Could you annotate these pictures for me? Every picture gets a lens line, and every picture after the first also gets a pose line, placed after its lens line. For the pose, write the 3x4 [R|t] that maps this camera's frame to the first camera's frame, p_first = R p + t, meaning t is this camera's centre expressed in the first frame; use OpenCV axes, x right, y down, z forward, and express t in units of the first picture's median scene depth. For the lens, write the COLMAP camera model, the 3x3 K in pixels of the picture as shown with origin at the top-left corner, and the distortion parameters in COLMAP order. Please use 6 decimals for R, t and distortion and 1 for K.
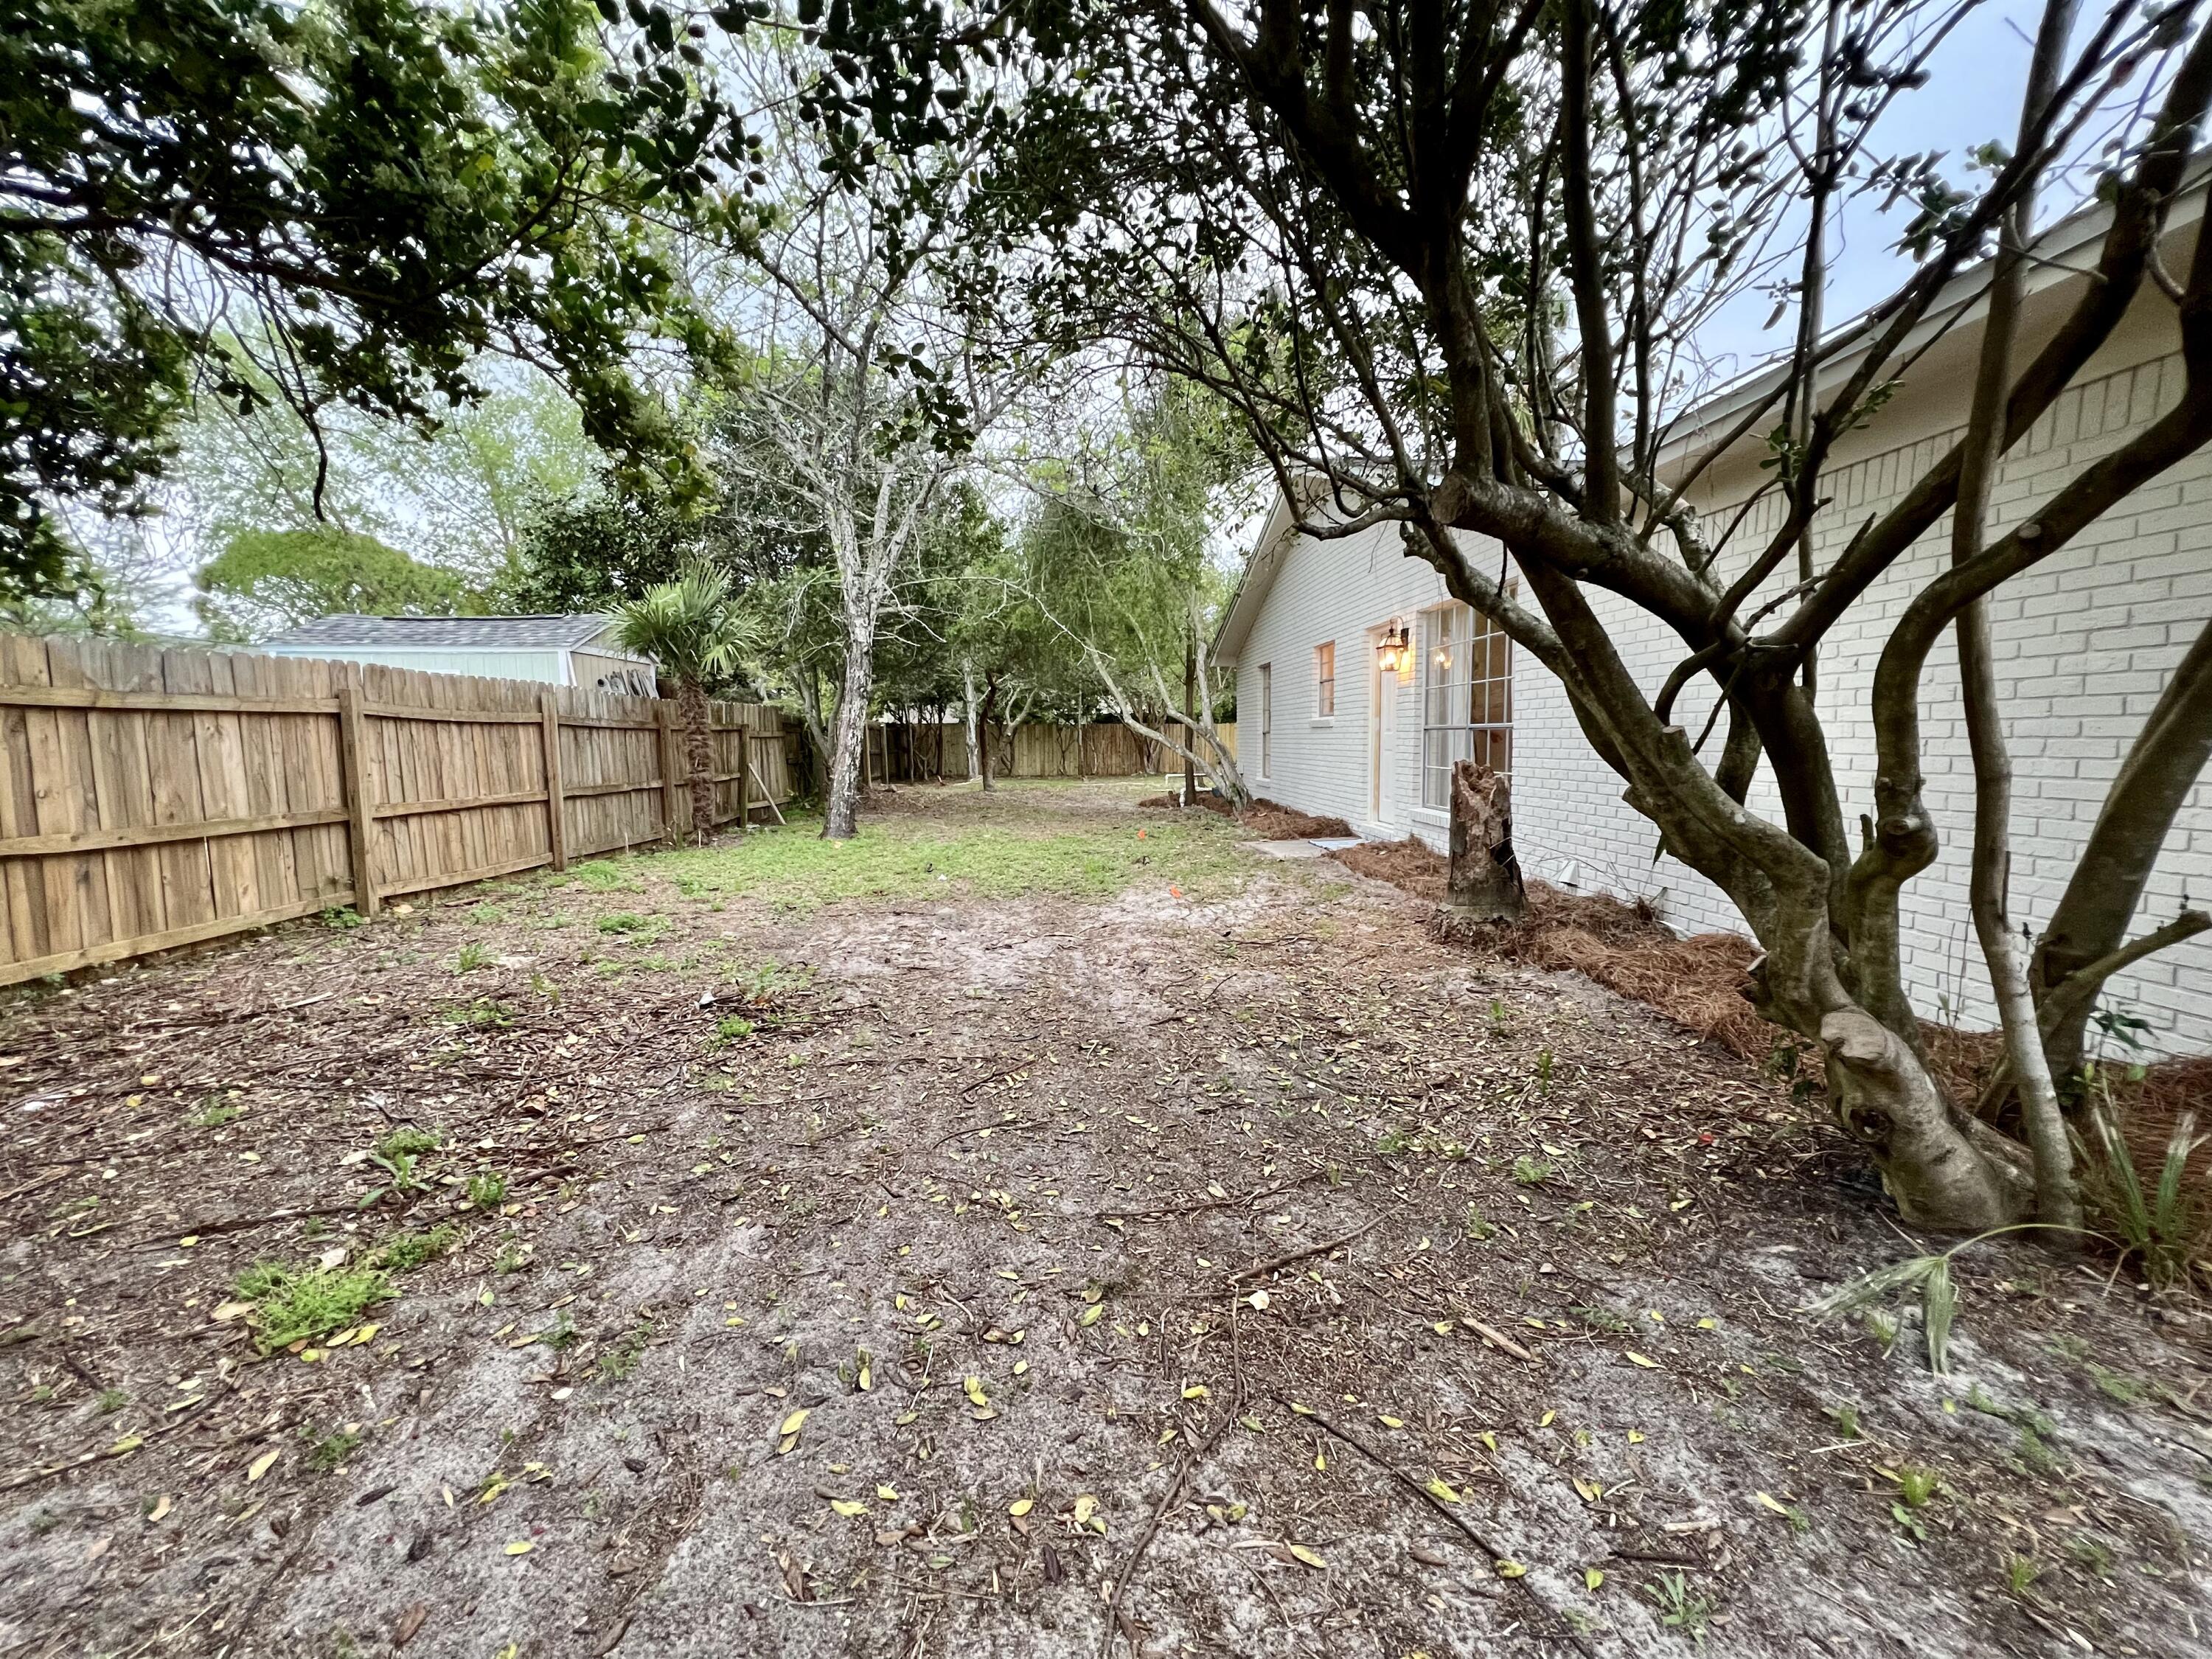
lens RADIAL K [[897.8, 0, 1106.0], [0, 897.8, 829.5], [0, 0, 1]] dist [0.001698, 0.000749]
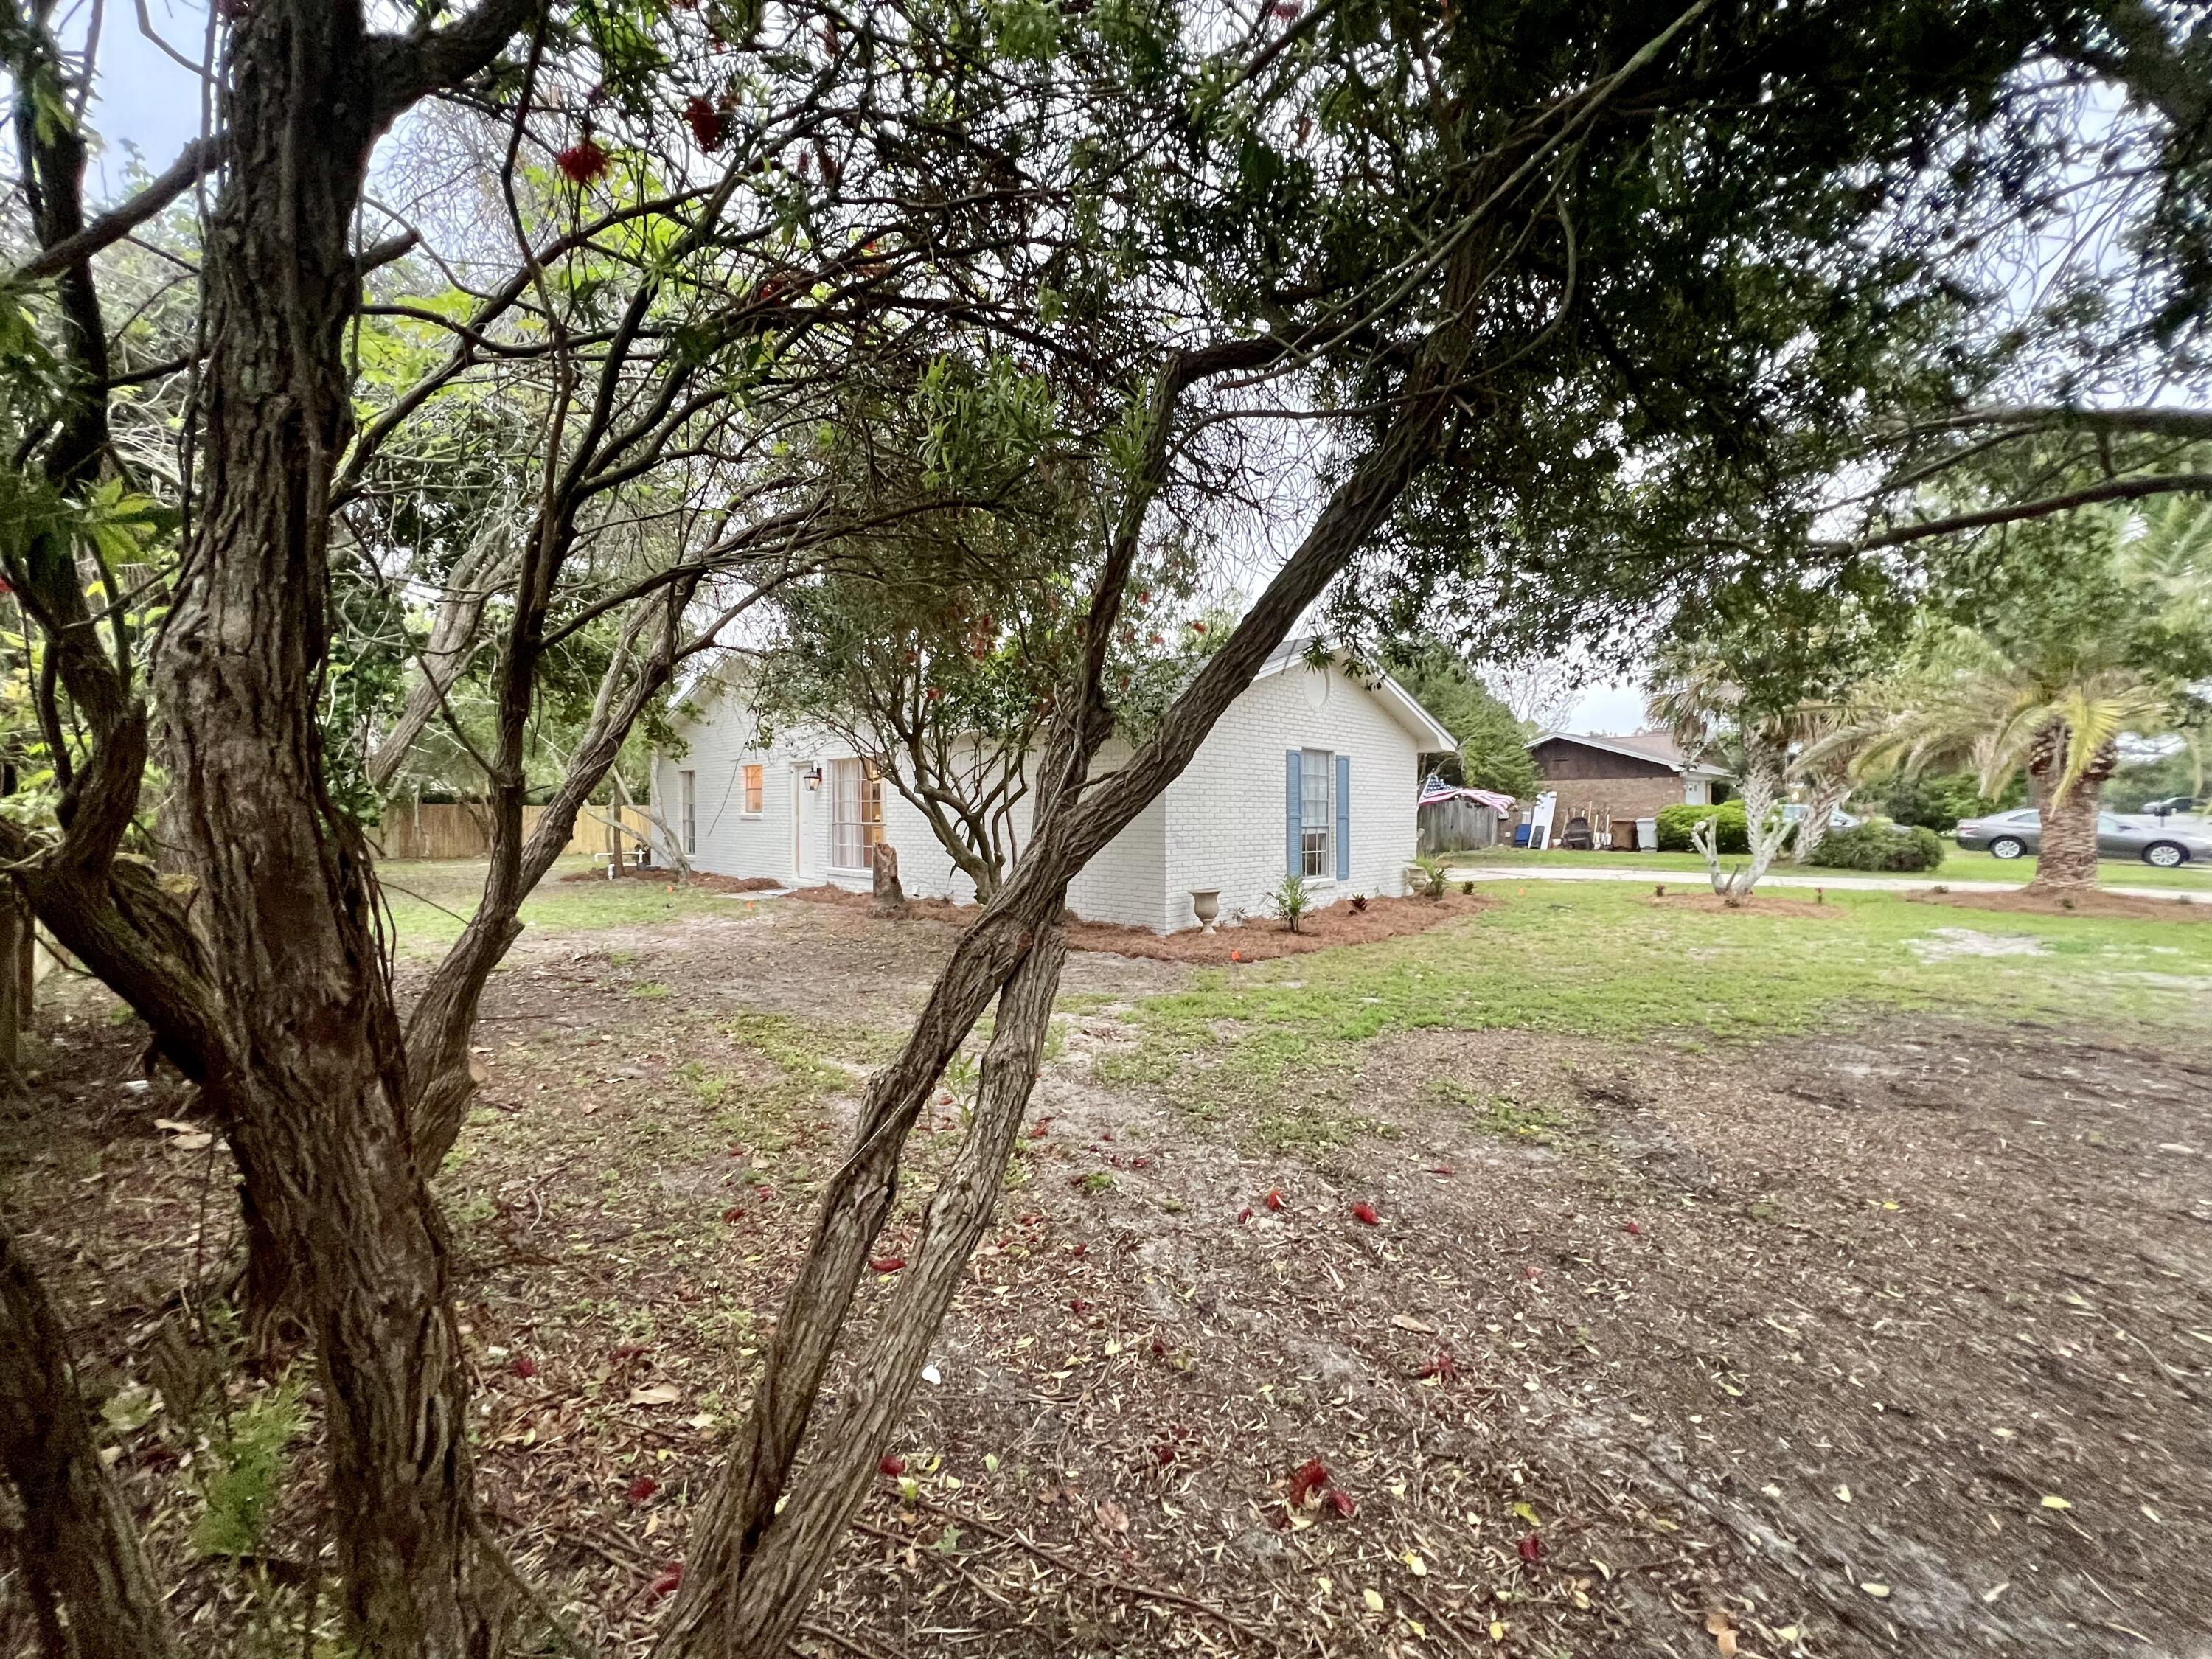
lens RADIAL K [[897.8, 0, 1106.0], [0, 897.8, 829.5], [0, 0, 1]] dist [0.001698, 0.000749]
pose [[0.733233, -0.002161, 0.679974, -1.628129], [0.060728, 0.996207, -0.062318, 0.160196], [-0.677260, 0.086987, 0.730583, -2.413379]]
